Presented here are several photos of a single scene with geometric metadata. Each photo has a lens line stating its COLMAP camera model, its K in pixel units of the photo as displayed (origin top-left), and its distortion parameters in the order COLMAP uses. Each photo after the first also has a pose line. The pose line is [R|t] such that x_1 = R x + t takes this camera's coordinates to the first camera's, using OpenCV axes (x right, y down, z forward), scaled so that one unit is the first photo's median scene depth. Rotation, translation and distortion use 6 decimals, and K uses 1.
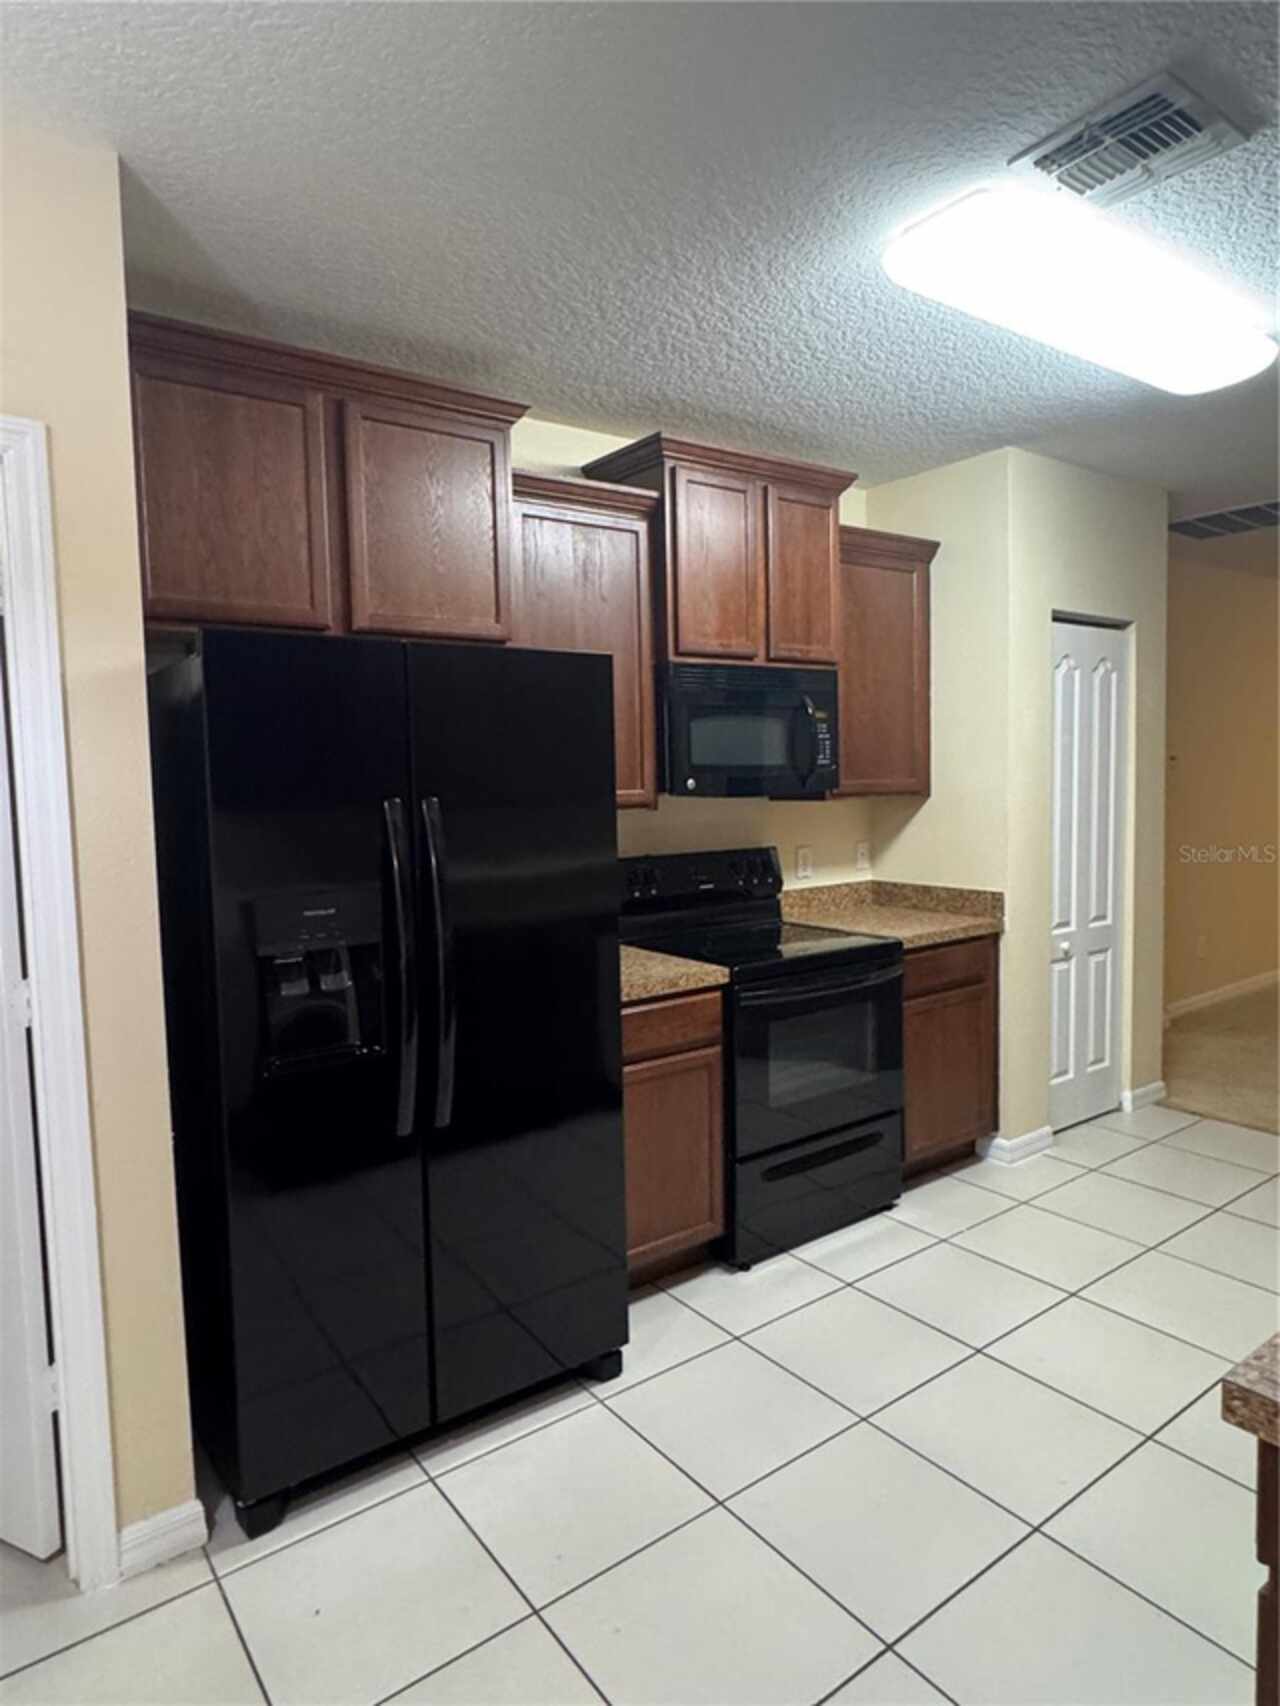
lens RADIAL K [[1014.7, 0, 639.1], [0, 1014.7, 843.2], [0, 0, 1]] dist [-0.009188, 0.001751]
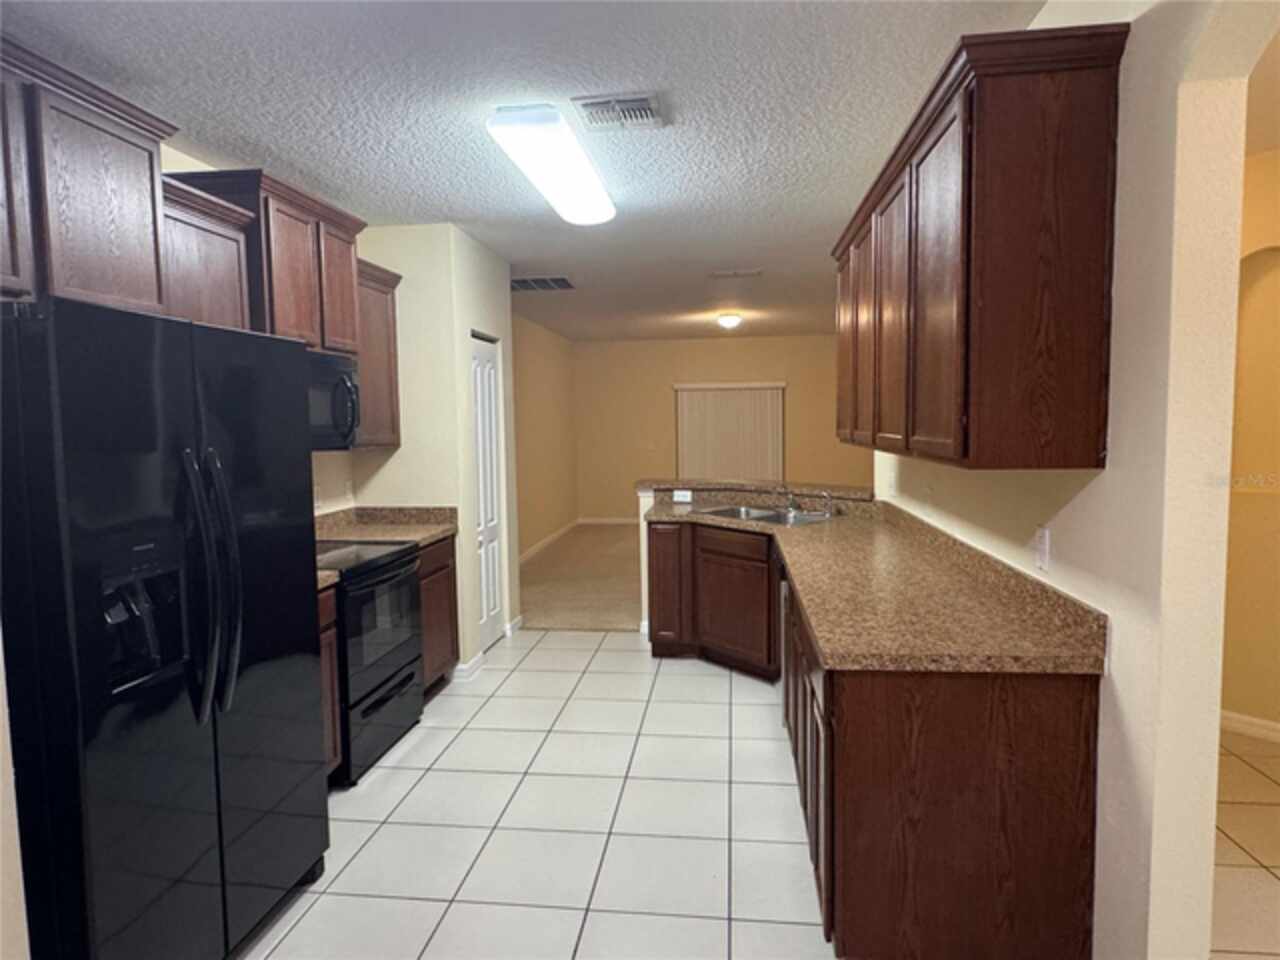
lens RADIAL K [[761.3, 0, 639.8], [0, 761.3, 482.0], [0, 0, 1]] dist [-0.009188, 0.001751]
pose [[0.682802, -0.047145, 0.729081, -0.333183], [0.049844, 0.998597, 0.017892, 0.003101], [-0.728901, 0.024124, 0.684193, -0.013283]]
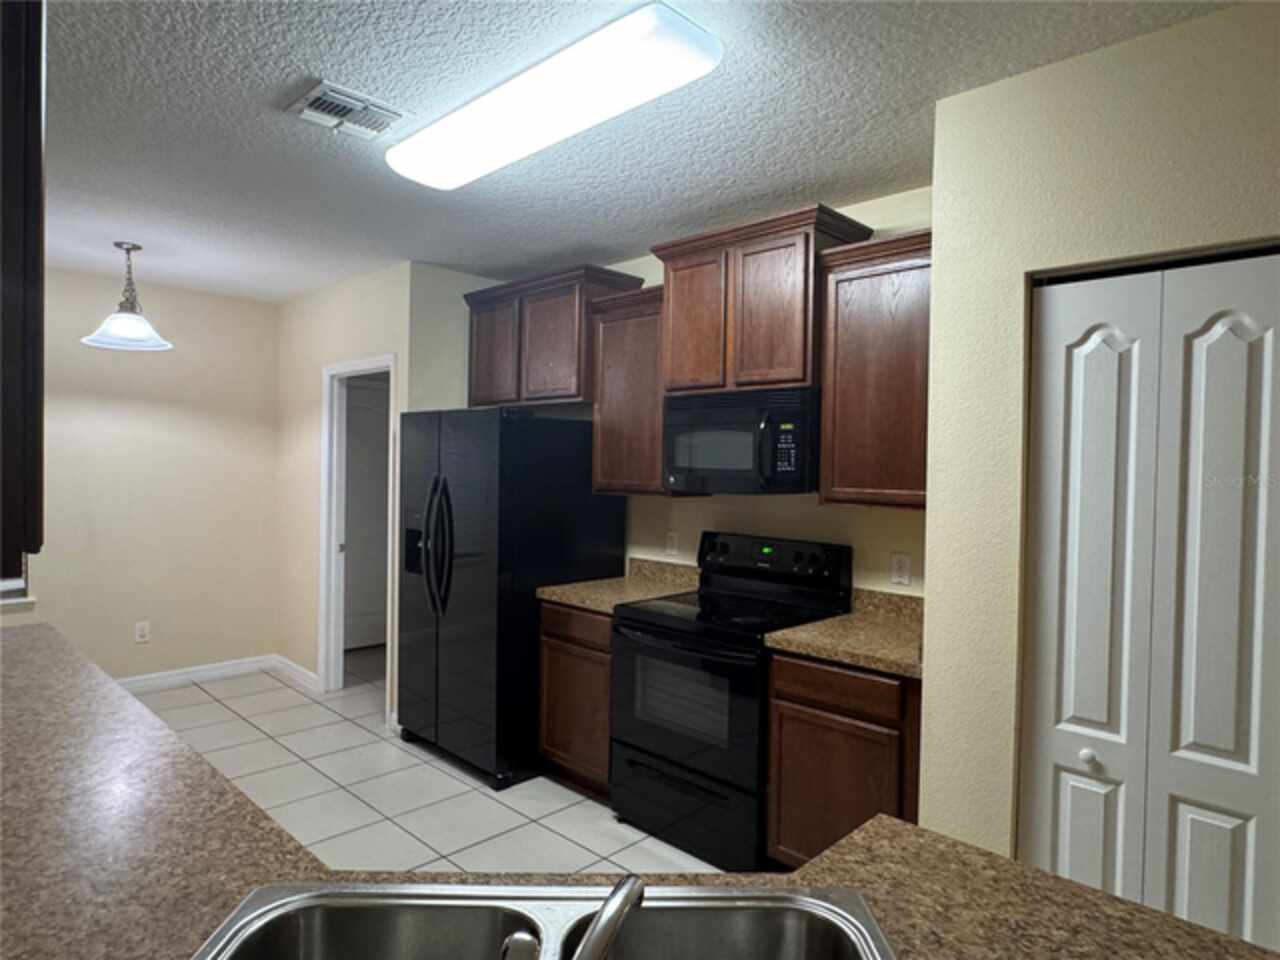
lens RADIAL K [[761.3, 0, 641.9], [0, 761.3, 479.7], [0, 0, 1]] dist [-0.009188, 0.001751]
pose [[0.172715, 0.045452, -0.983923, 1.014864], [-0.089009, 0.995568, 0.030366, -0.081961], [0.980942, 0.082334, 0.175995, 0.715995]]
